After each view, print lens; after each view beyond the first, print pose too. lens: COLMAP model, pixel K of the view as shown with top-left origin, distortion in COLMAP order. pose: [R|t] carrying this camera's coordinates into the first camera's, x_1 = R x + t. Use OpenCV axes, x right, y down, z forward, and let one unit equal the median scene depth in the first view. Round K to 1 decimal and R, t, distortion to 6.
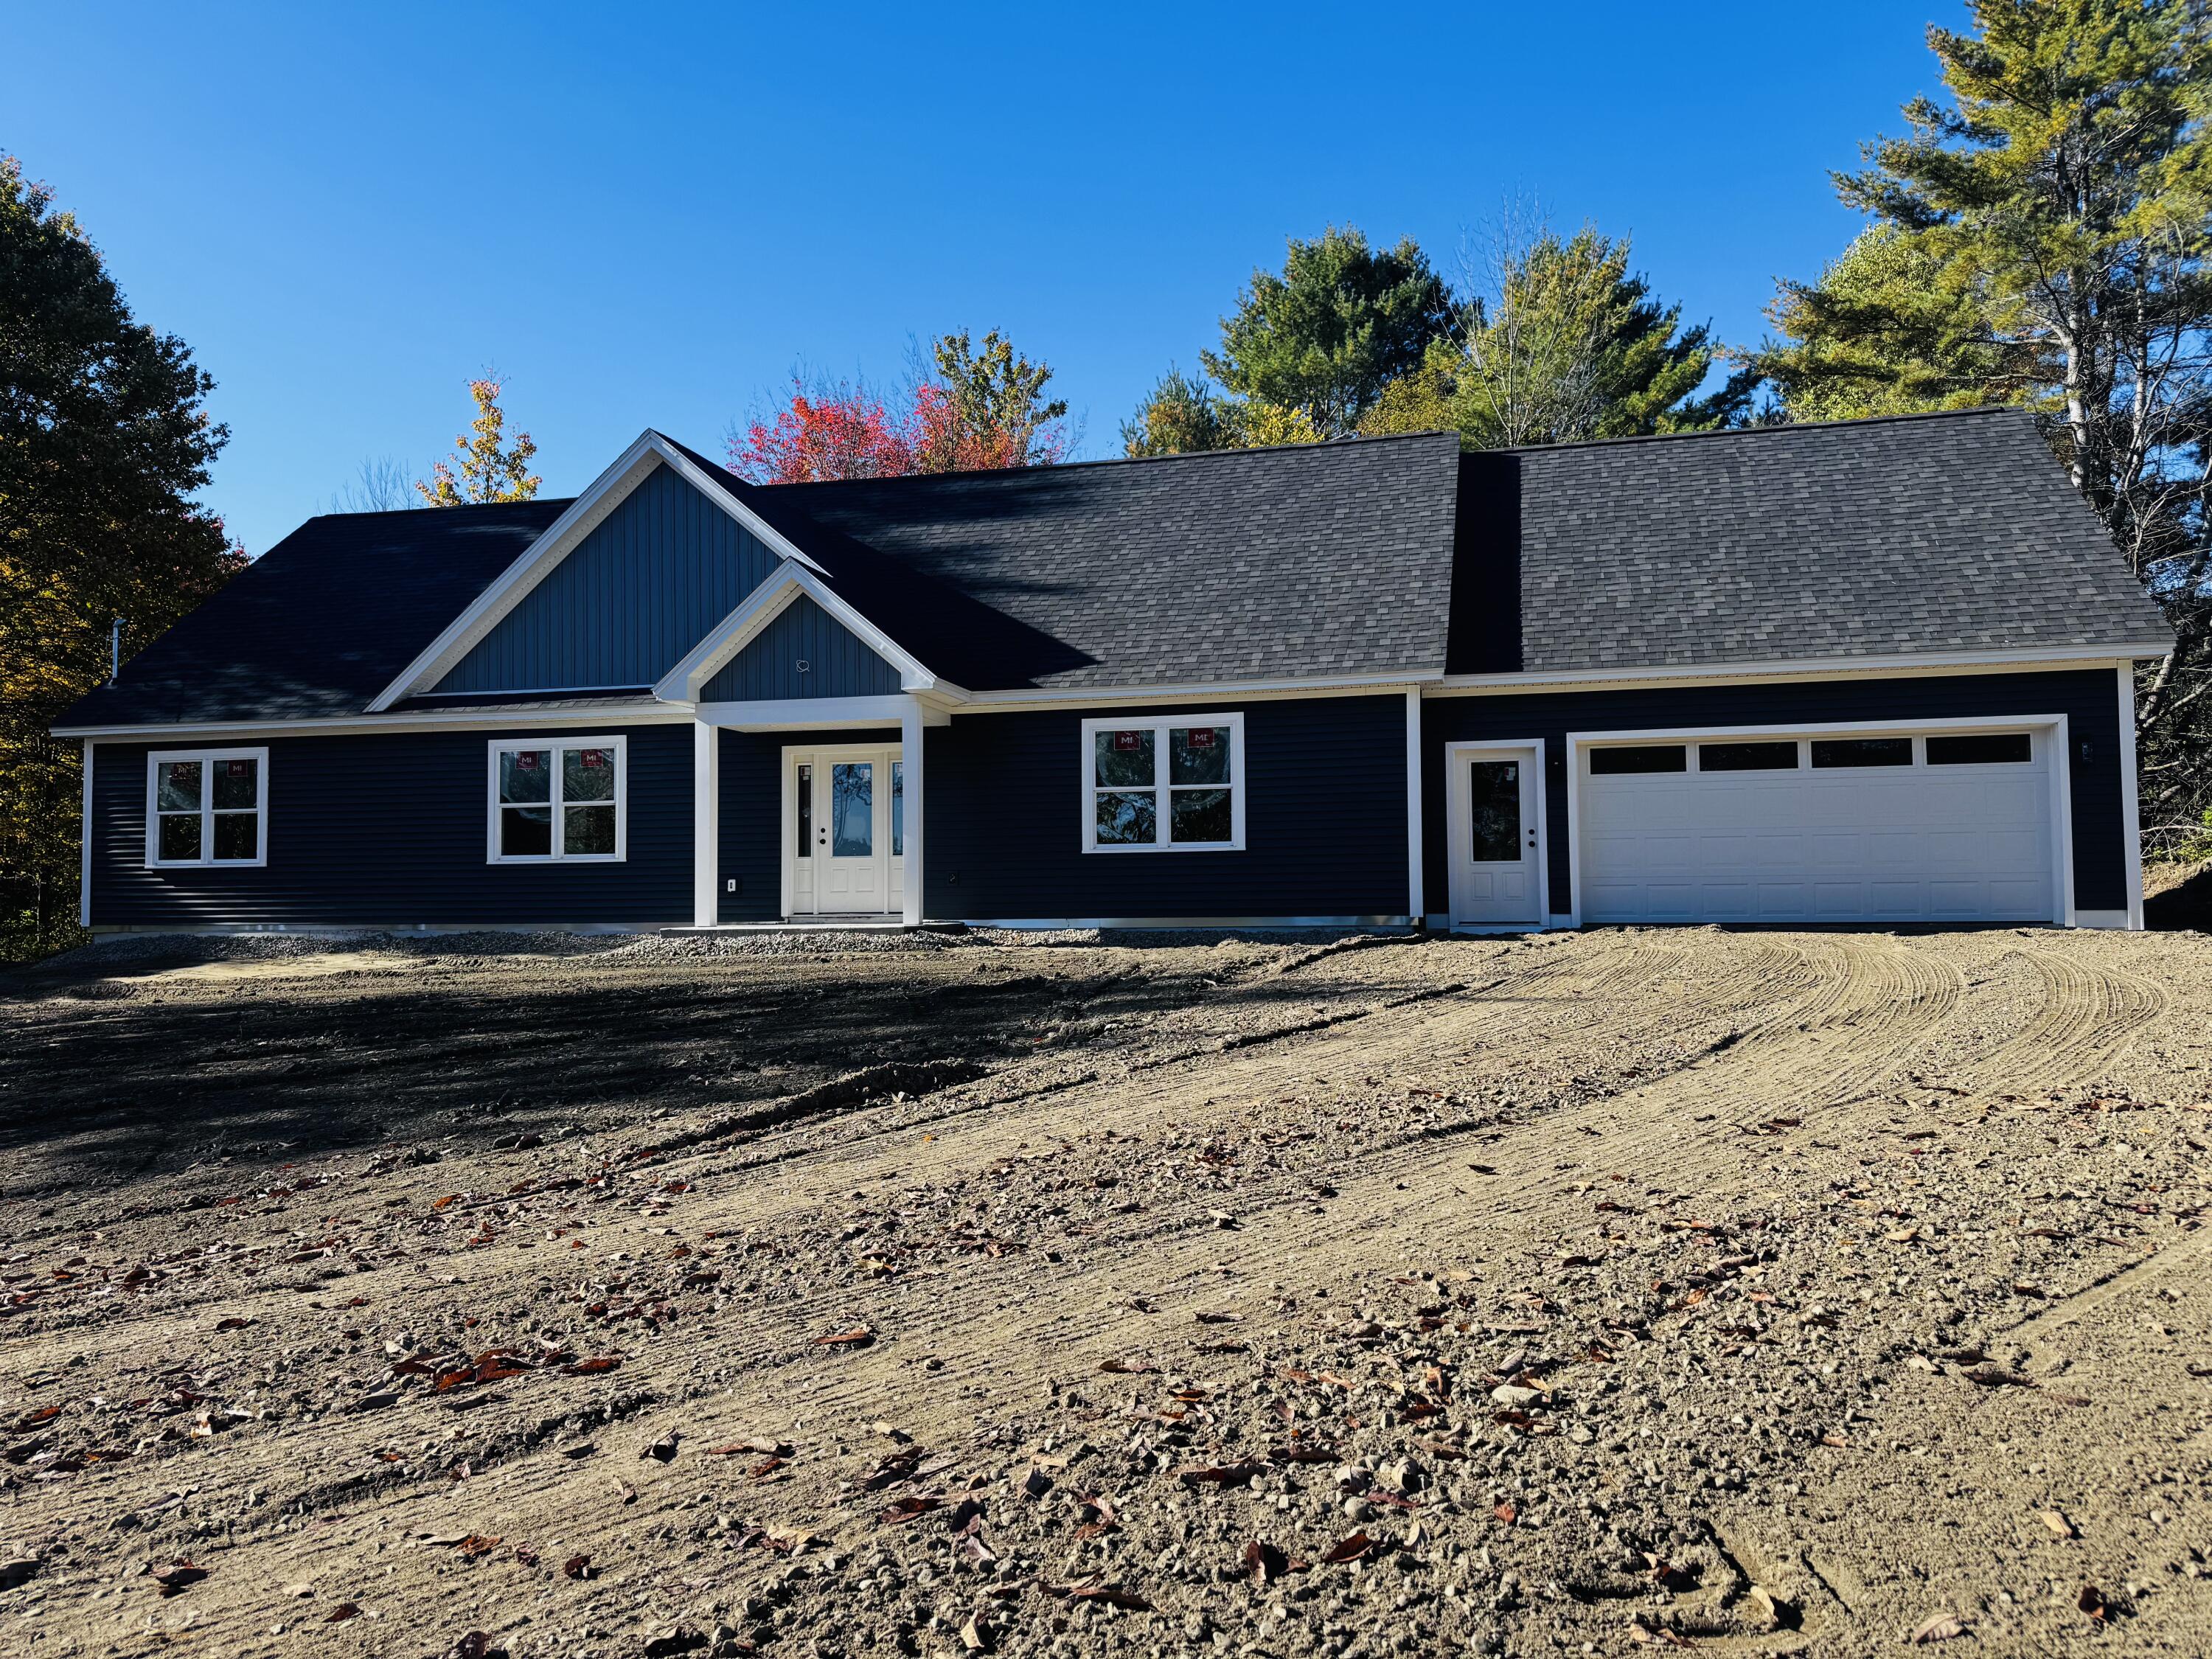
lens RADIAL K [[1539.2, 0, 1098.2], [0, 1539.2, 840.0], [0, 0, 1]] dist [0.074772, -0.088070]
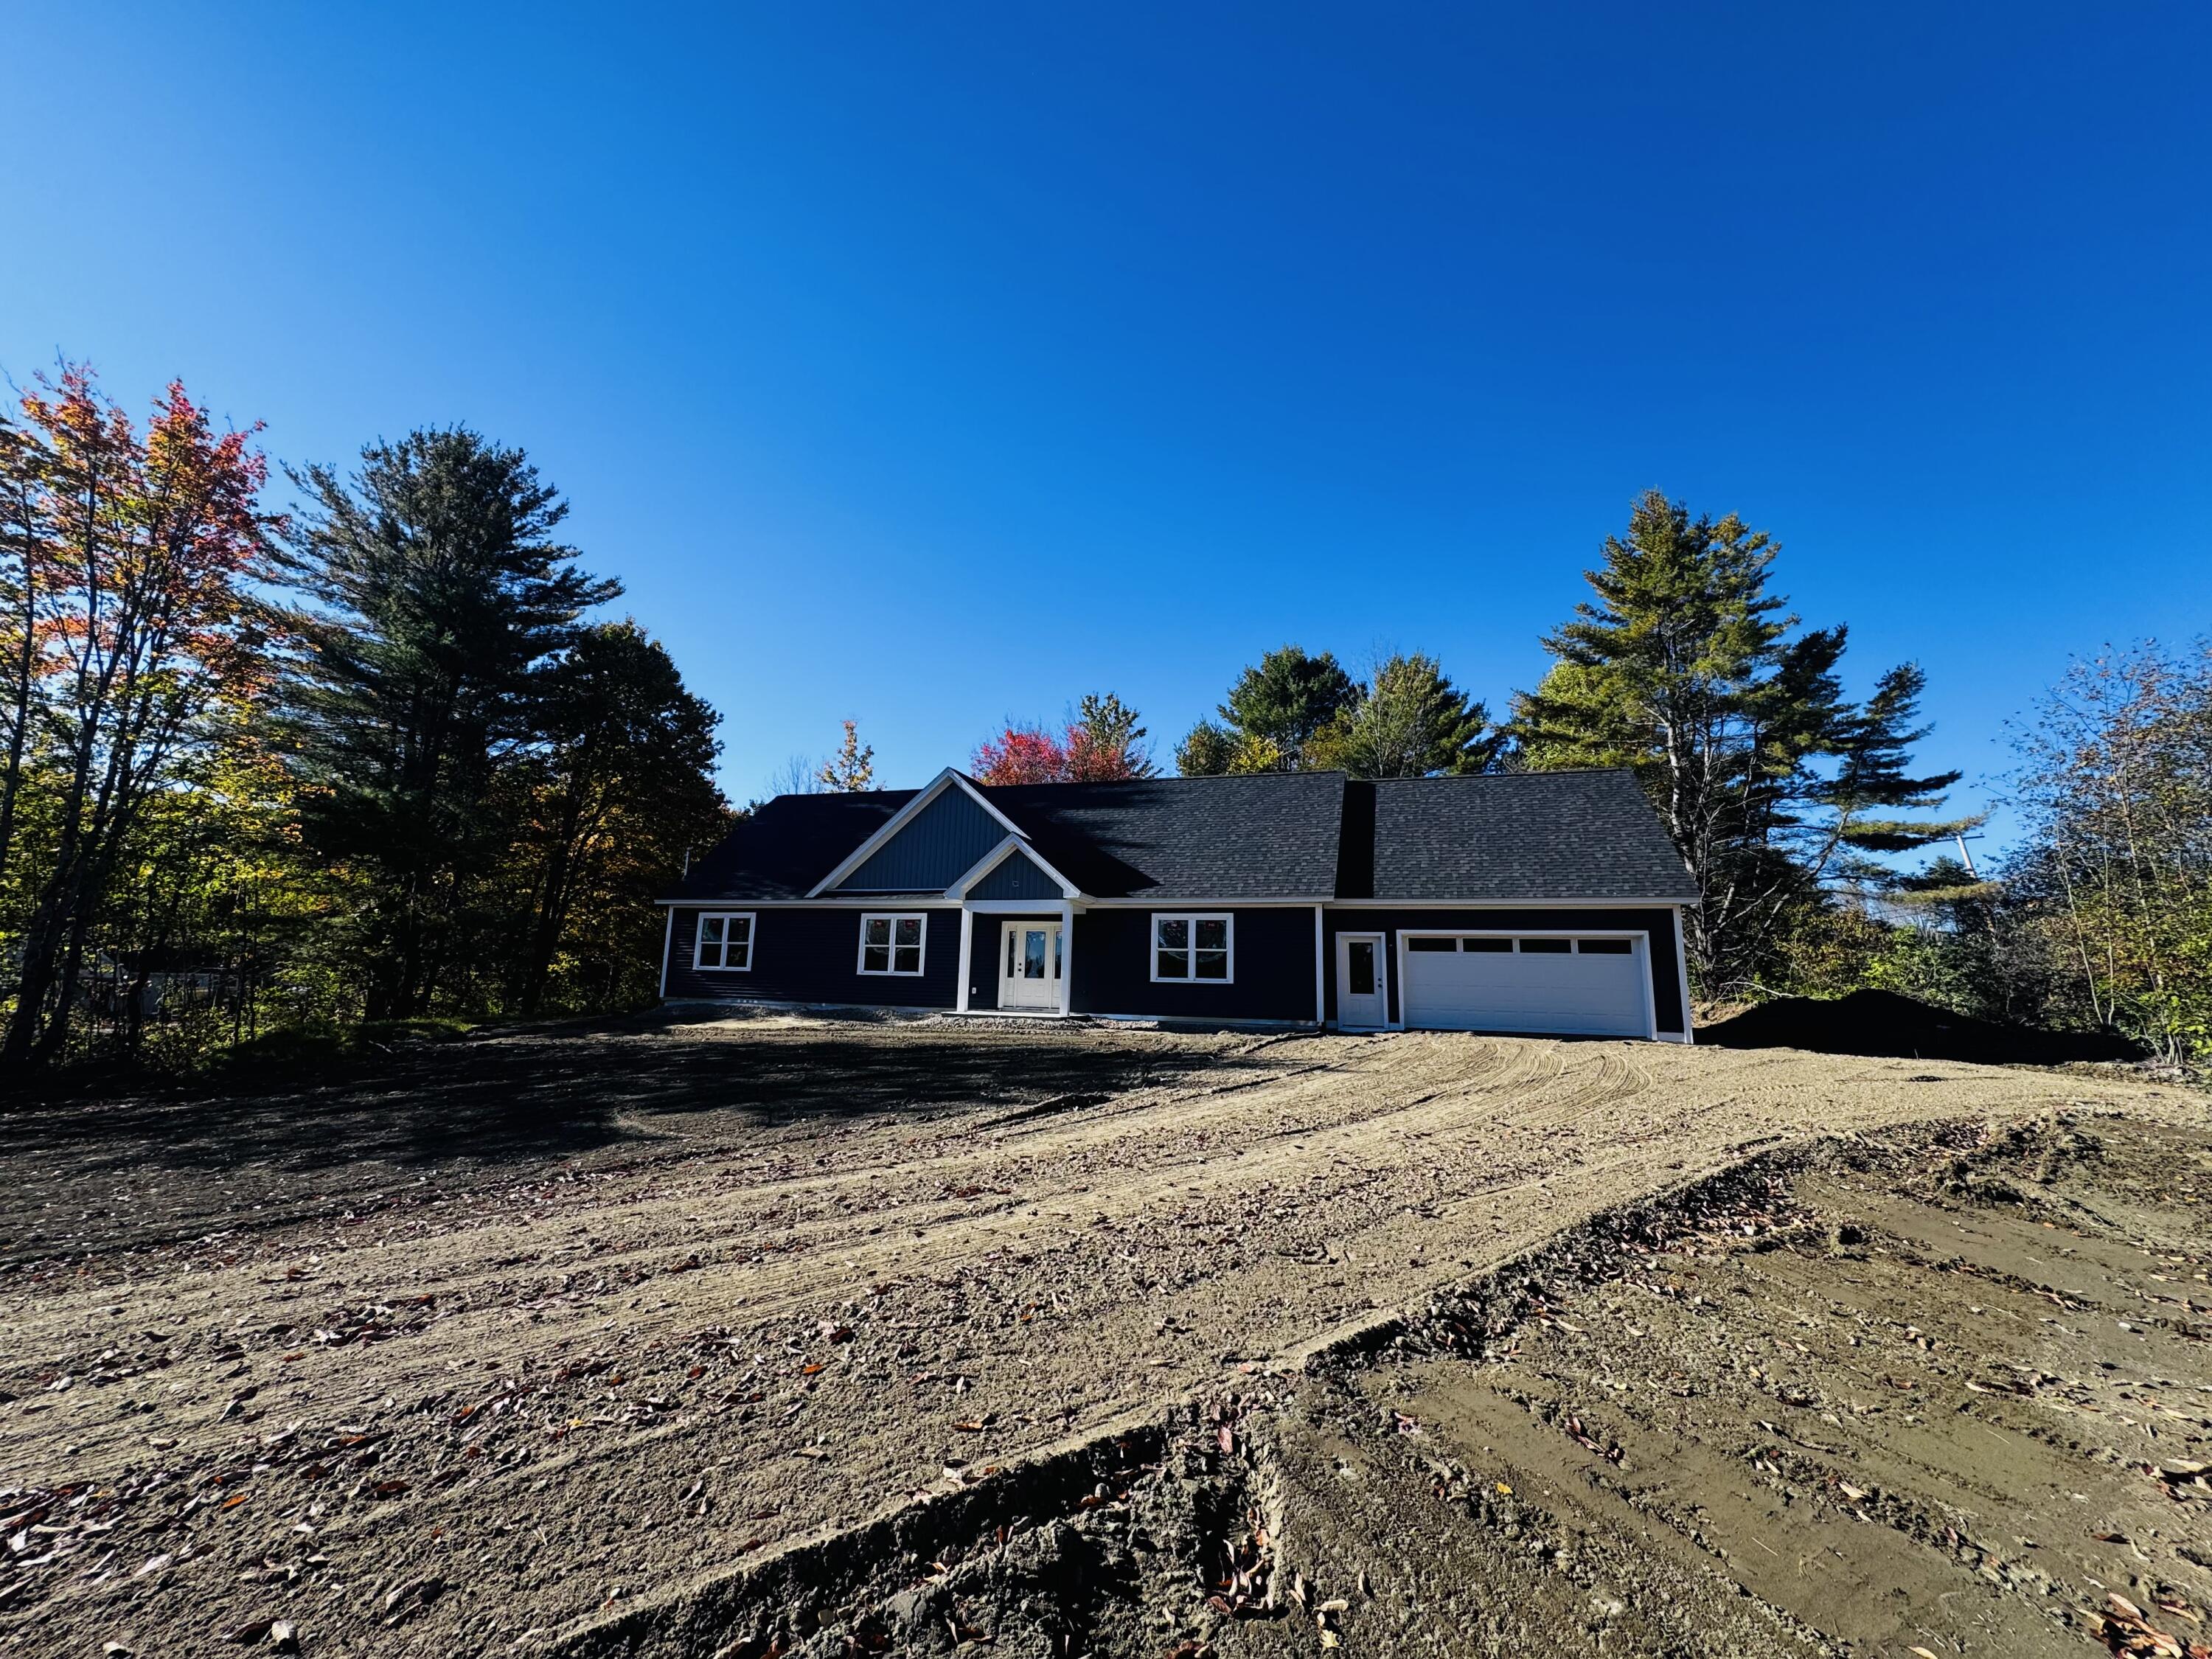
lens RADIAL K [[879.3, 0, 1096.5], [0, 879.3, 823.0], [0, 0, 1]] dist [-0.001321, -0.000370]
pose [[0.997072, 0.023163, -0.072877, -0.001897], [-0.033470, 0.989075, -0.143561, -0.028292], [0.068756, 0.145580, 0.986955, -0.152330]]
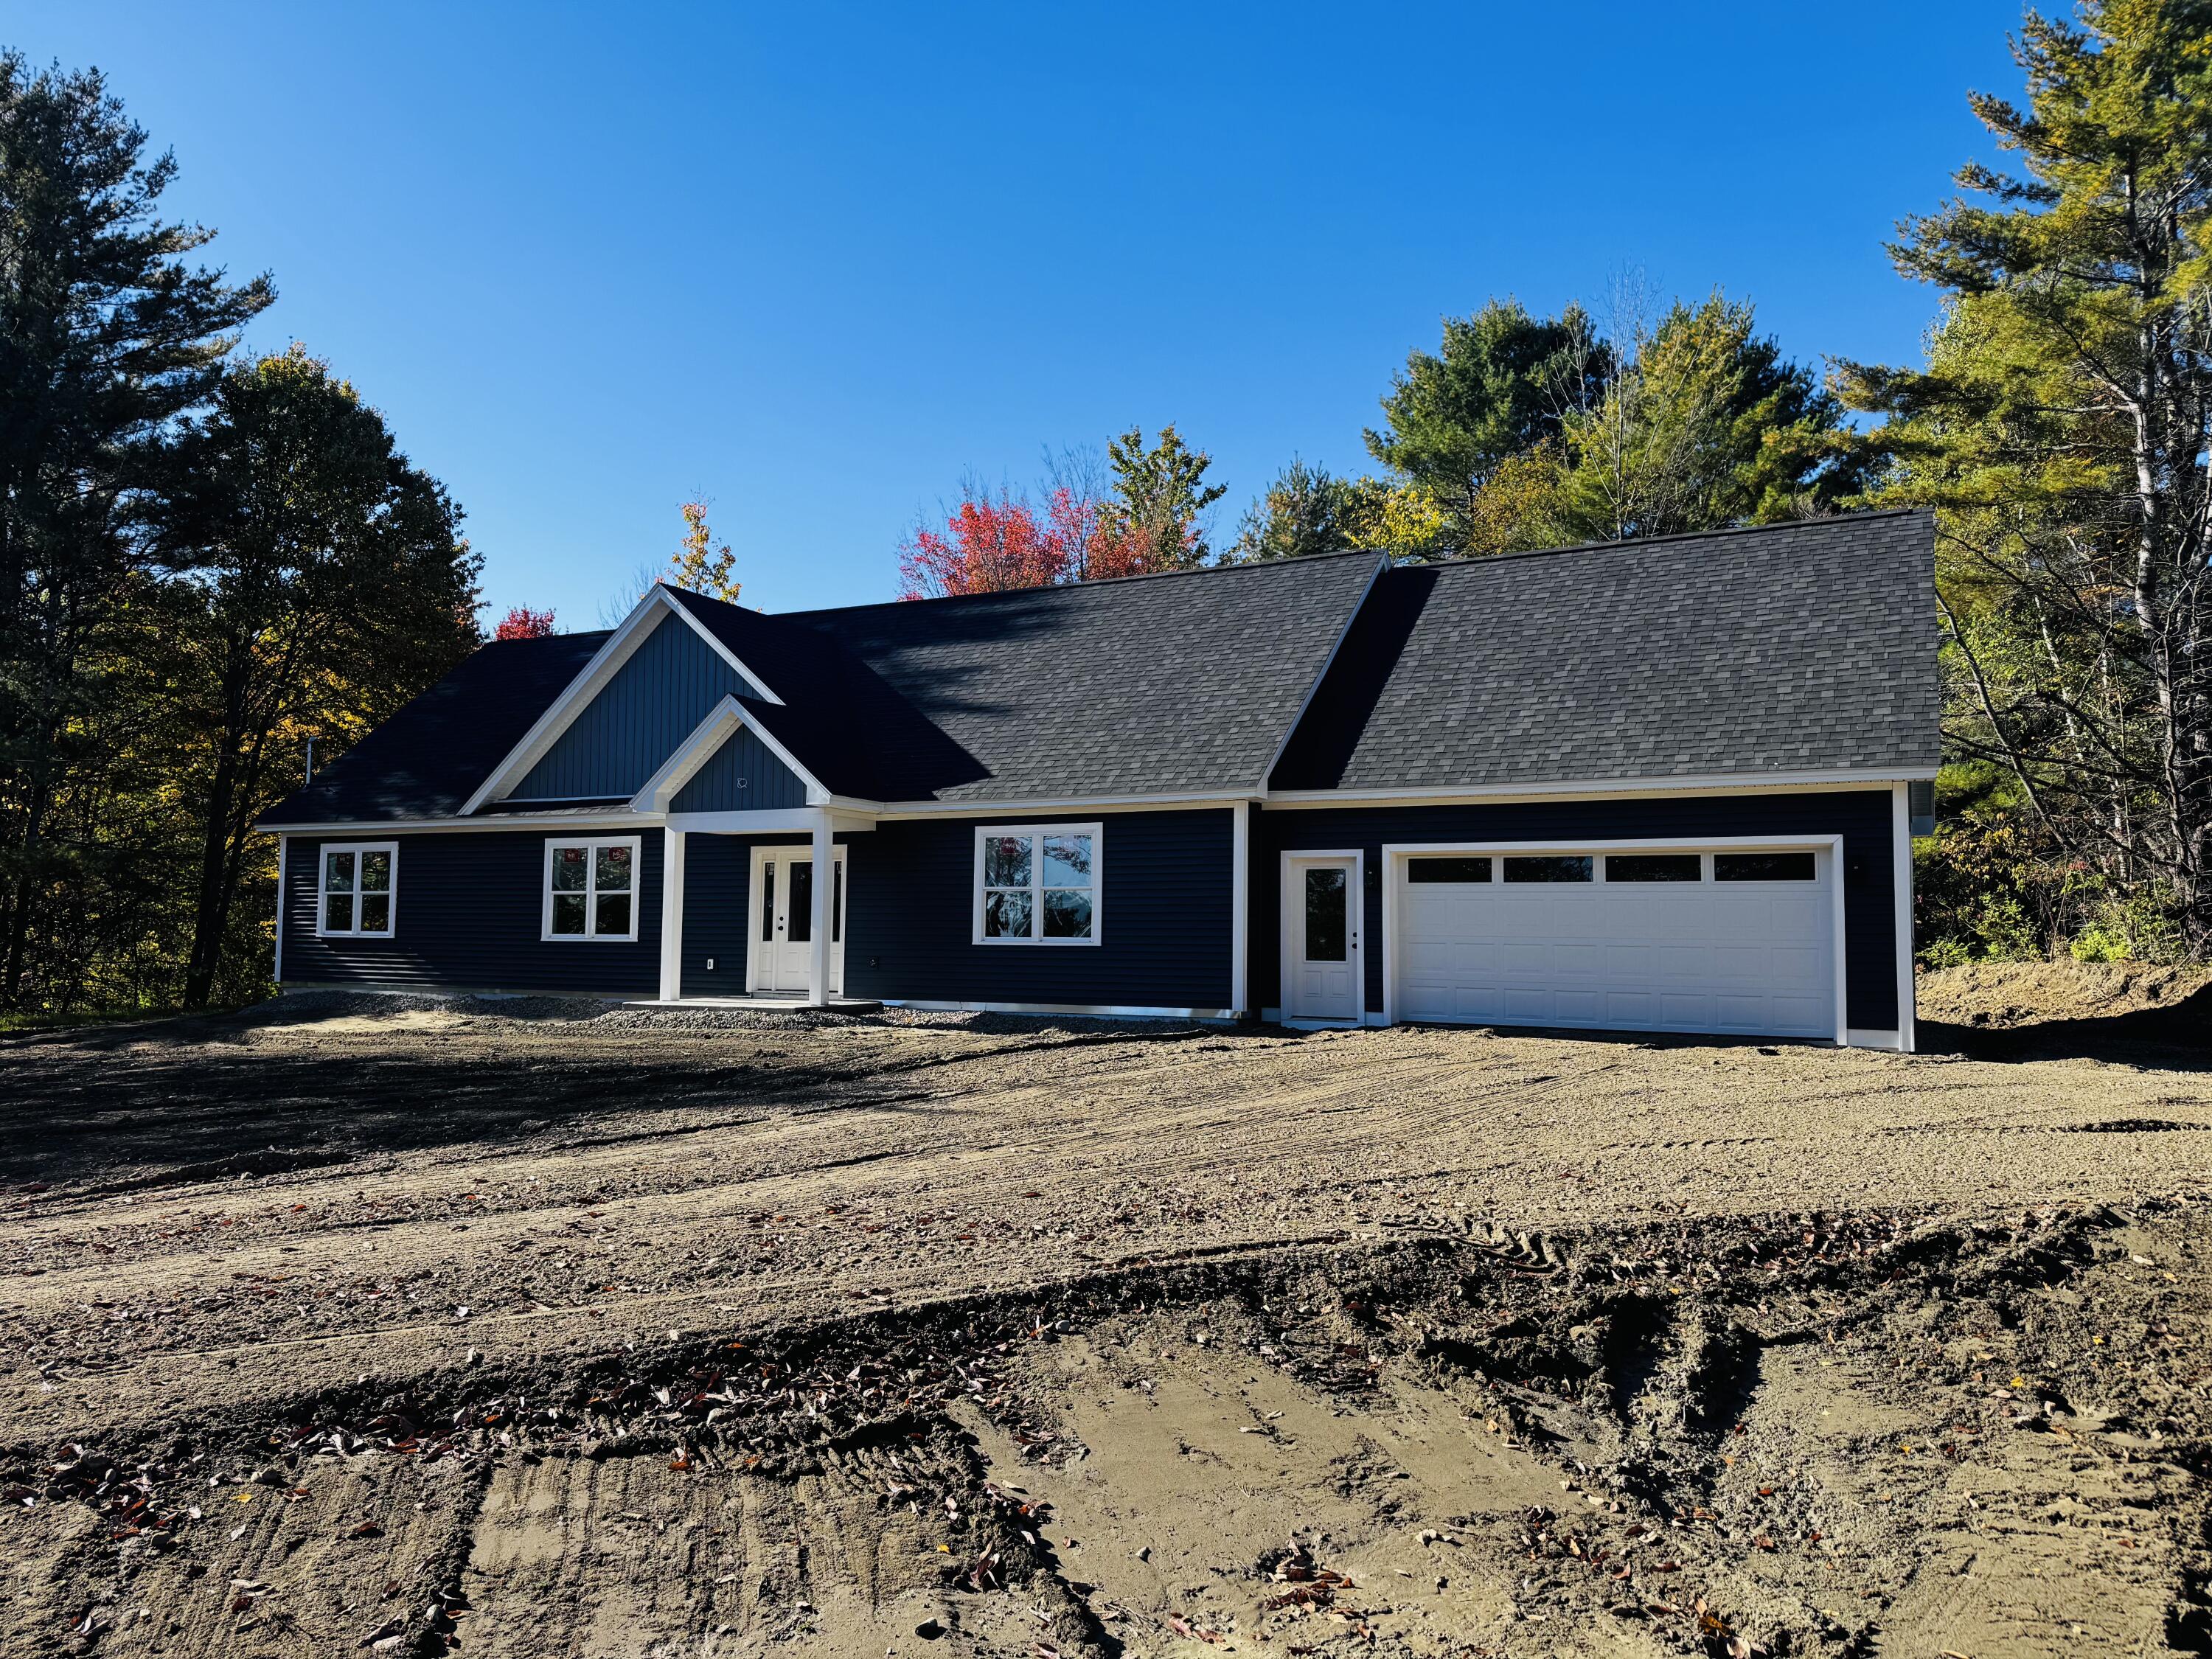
lens RADIAL K [[1539.2, 0, 1085.9], [0, 1539.2, 859.3], [0, 0, 1]] dist [0.074772, -0.088070]
pose [[0.972173, 0.007888, -0.234132, 0.335349], [-0.011252, 0.999852, -0.013038, -0.040457], [0.233994, 0.015310, 0.972118, -0.088582]]
